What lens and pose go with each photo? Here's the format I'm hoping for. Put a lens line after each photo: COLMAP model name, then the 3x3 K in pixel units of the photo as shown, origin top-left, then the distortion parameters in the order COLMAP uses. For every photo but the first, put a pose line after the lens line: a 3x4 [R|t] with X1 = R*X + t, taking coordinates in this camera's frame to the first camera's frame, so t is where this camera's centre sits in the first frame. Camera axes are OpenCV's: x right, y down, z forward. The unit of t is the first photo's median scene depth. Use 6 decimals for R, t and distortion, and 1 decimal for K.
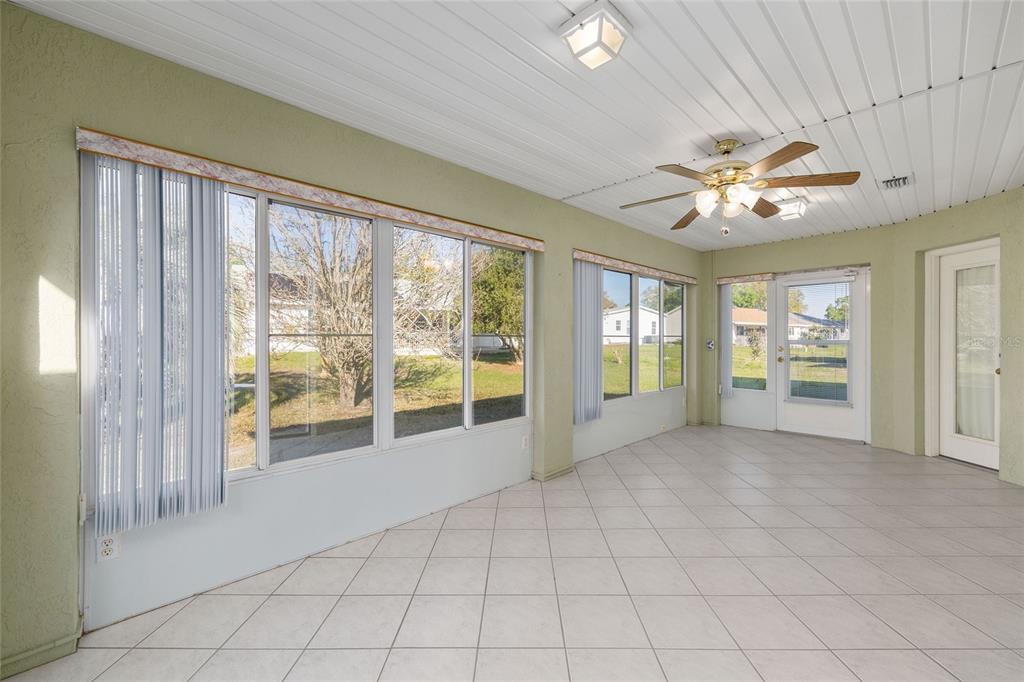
lens RADIAL K [[413.8, 0, 511.3], [0, 413.8, 342.7], [0, 0, 1]] dist [-0.001476, 0.000351]
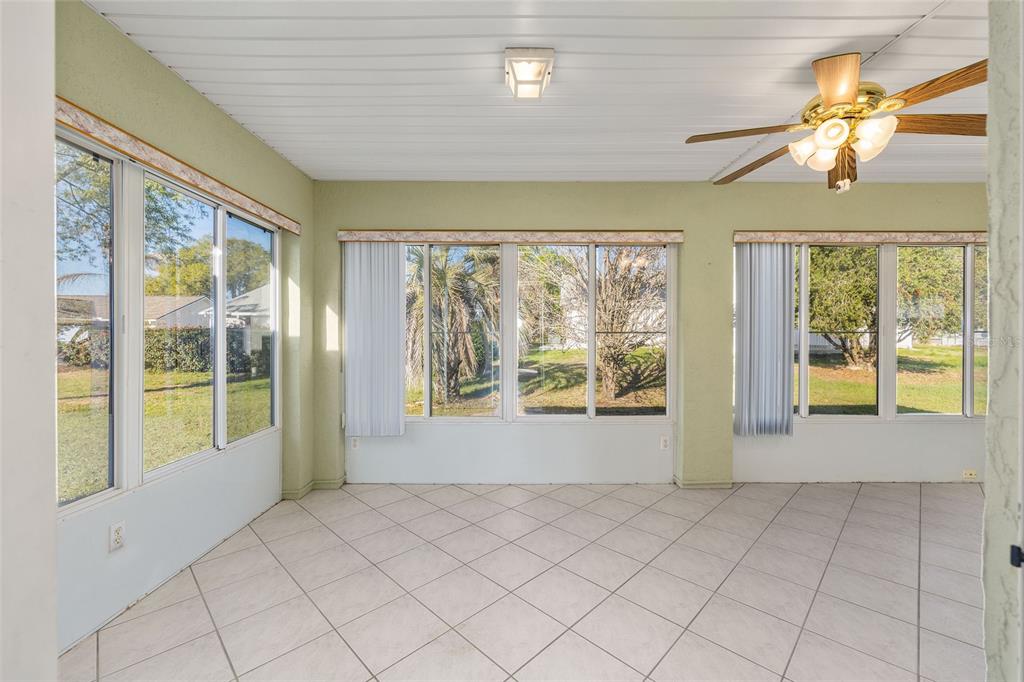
lens RADIAL K [[413.8, 0, 511.3], [0, 413.8, 342.7], [0, 0, 1]] dist [-0.001476, 0.000351]
pose [[0.718803, 0.013920, -0.695074, 0.460832], [-0.008470, 0.999901, 0.011265, -0.001195], [0.695162, -0.002210, 0.718850, 0.064793]]
